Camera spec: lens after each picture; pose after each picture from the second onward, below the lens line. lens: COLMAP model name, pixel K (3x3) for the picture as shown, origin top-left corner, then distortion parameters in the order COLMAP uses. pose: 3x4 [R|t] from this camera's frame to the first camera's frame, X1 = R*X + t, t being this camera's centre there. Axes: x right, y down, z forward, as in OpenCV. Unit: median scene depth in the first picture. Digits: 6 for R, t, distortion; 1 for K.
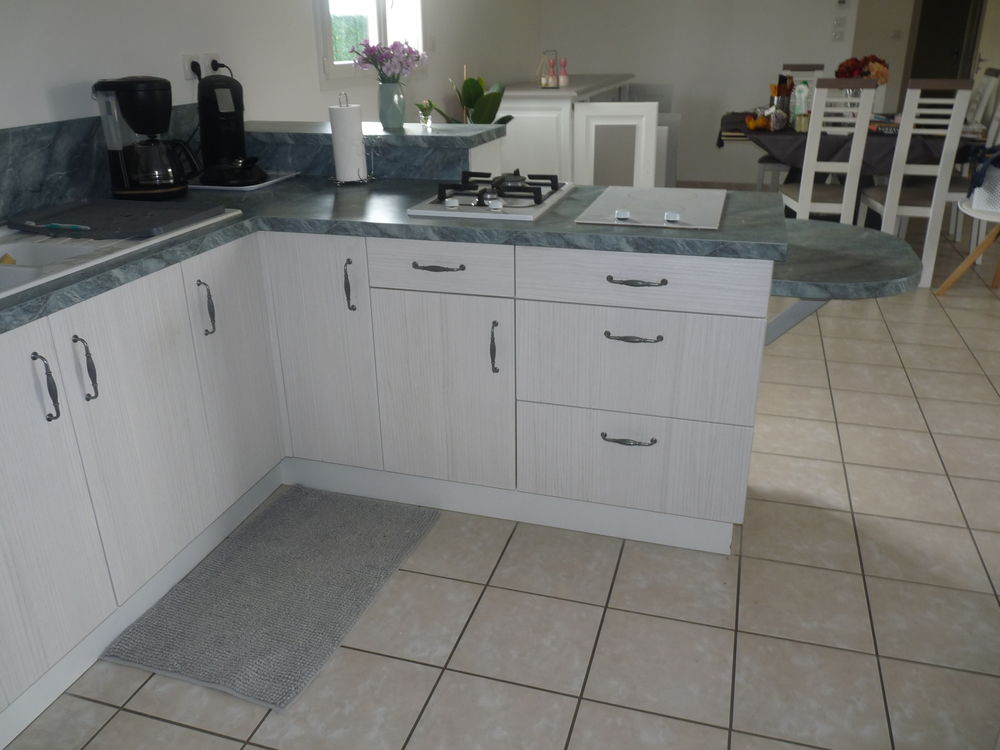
lens RADIAL K [[795.1, 0, 502.4], [0, 795.1, 360.9], [0, 0, 1]] dist [-0.004765, -0.058593]
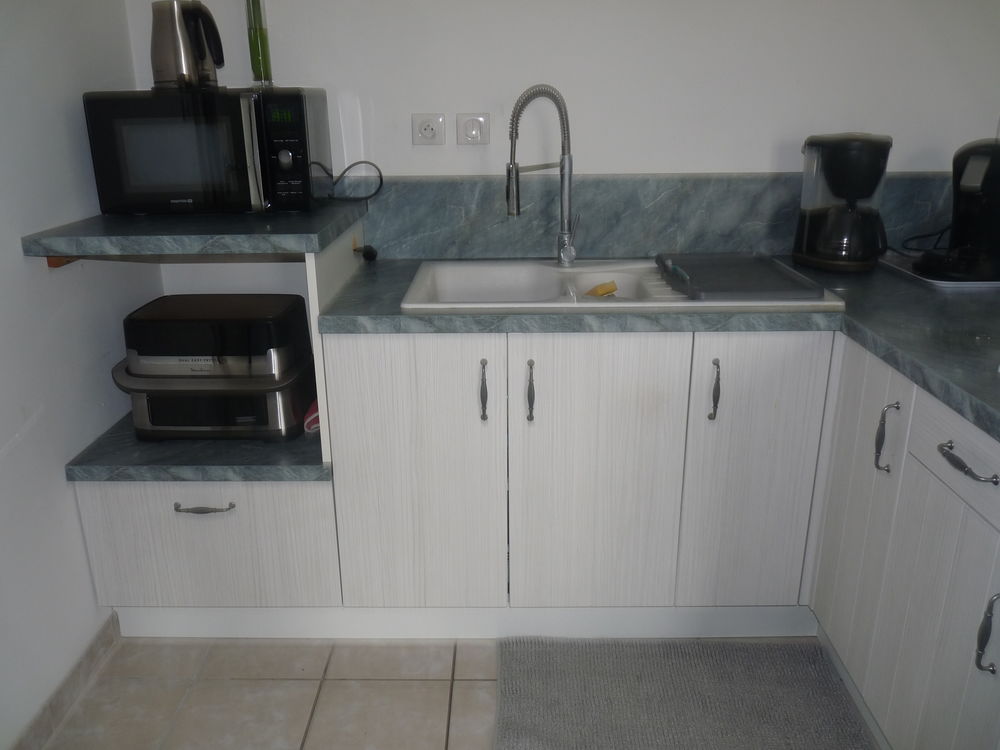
lens RADIAL K [[812.4, 0, 500.0], [0, 812.4, 375.0], [0, 0, 1]] dist [-0.022658, -0.010997]
pose [[0.299787, 0.317585, -0.899593, 0.333719], [-0.360733, 0.910689, 0.201289, -0.164652], [0.883176, 0.264169, 0.387576, 0.397828]]
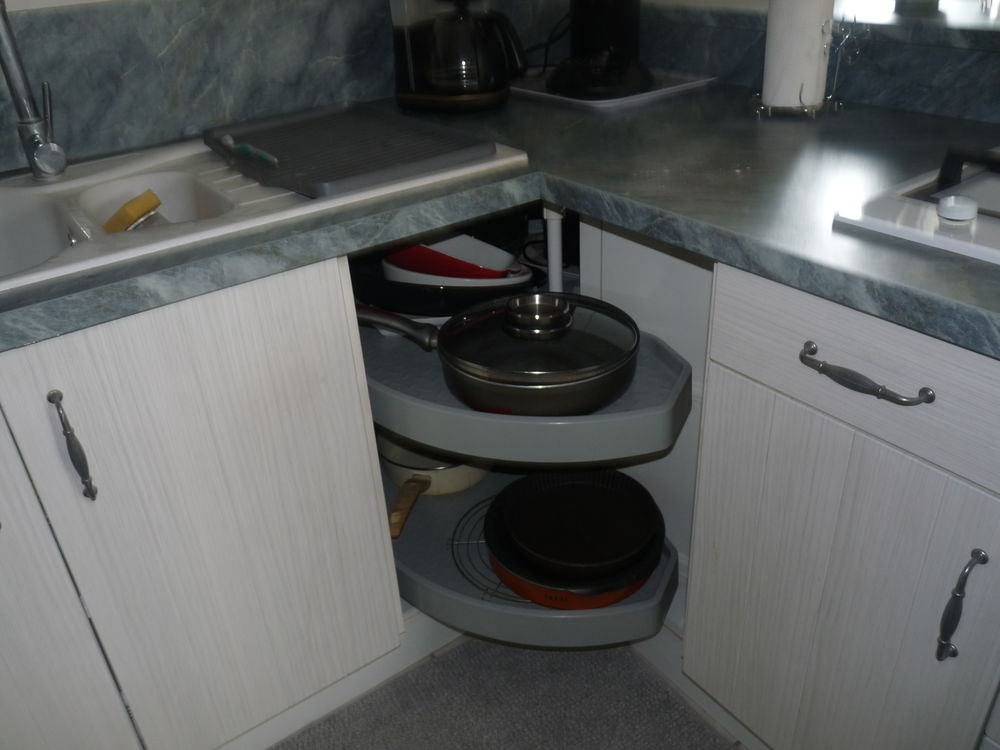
lens RADIAL K [[812.4, 0, 500.0], [0, 812.4, 375.0], [0, 0, 1]] dist [-0.022658, -0.010997]
pose [[0.798366, 0.268180, -0.539158, -0.008493], [-0.187929, 0.961599, 0.200026, -0.154835], [0.572097, -0.058371, 0.818107, 0.539274]]
